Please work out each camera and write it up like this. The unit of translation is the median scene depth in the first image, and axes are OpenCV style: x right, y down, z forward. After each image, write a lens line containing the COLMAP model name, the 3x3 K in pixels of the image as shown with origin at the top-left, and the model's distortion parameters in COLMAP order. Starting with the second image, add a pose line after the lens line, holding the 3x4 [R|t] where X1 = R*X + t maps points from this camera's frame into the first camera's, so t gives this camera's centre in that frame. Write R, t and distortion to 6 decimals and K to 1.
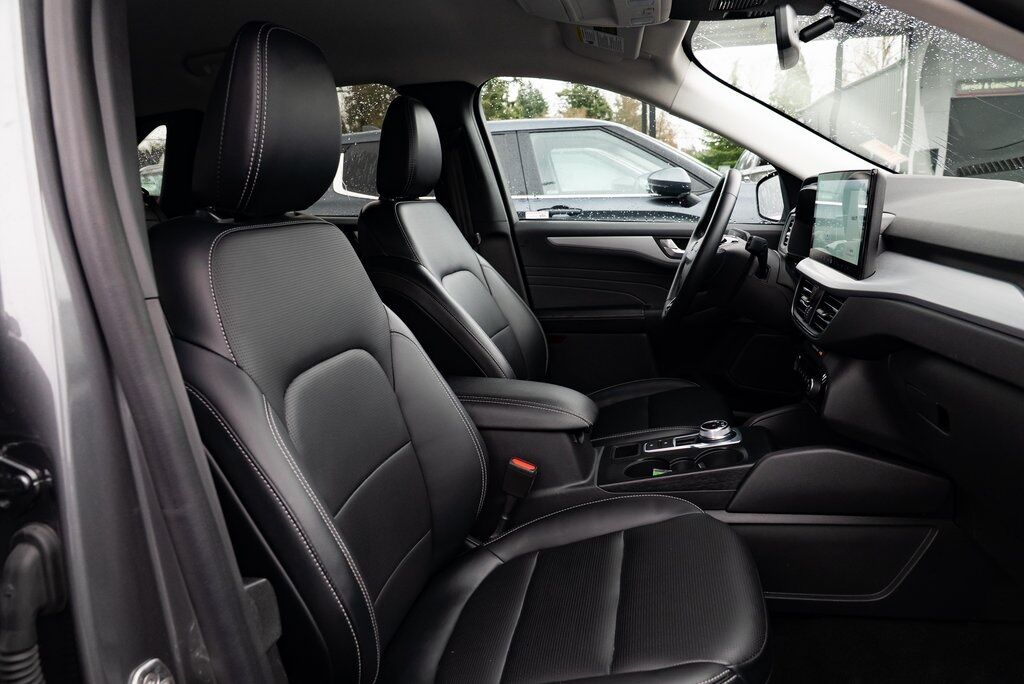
lens RADIAL K [[700.8, 0, 512.0], [0, 700.8, 342.0], [0, 0, 1]] dist [-0.023508, 0.009052]
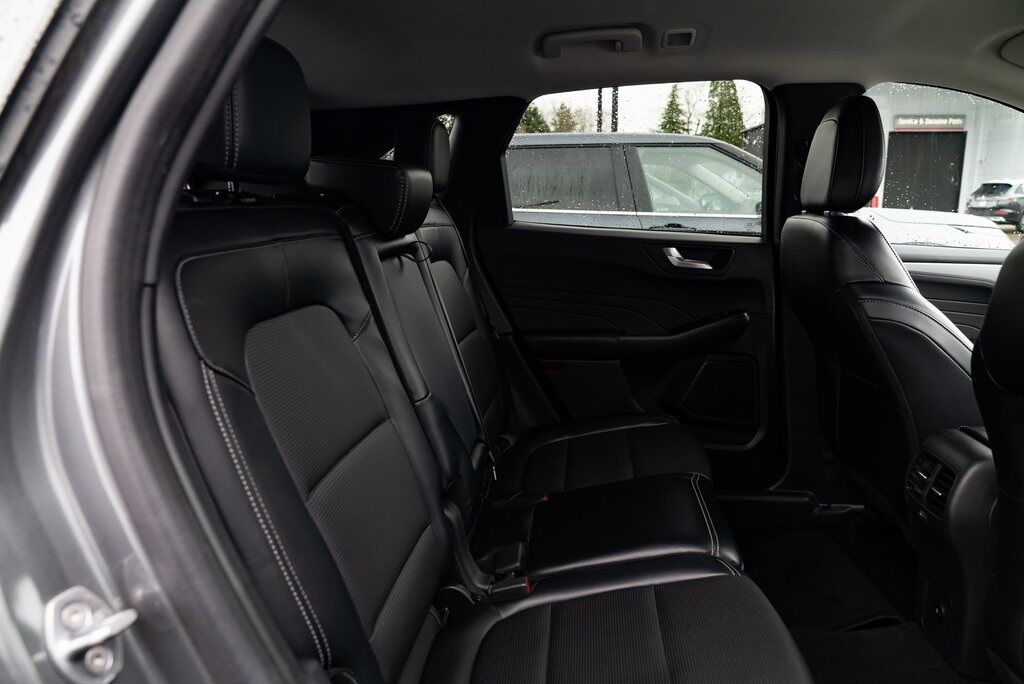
lens RADIAL K [[700.8, 0, 512.0], [0, 700.8, 342.0], [0, 0, 1]] dist [-0.023508, 0.009052]
pose [[0.994355, 0.014074, 0.105162, -0.546351], [-0.011872, 0.999698, -0.021539, -0.023640], [-0.105434, 0.020169, 0.994222, 0.171534]]
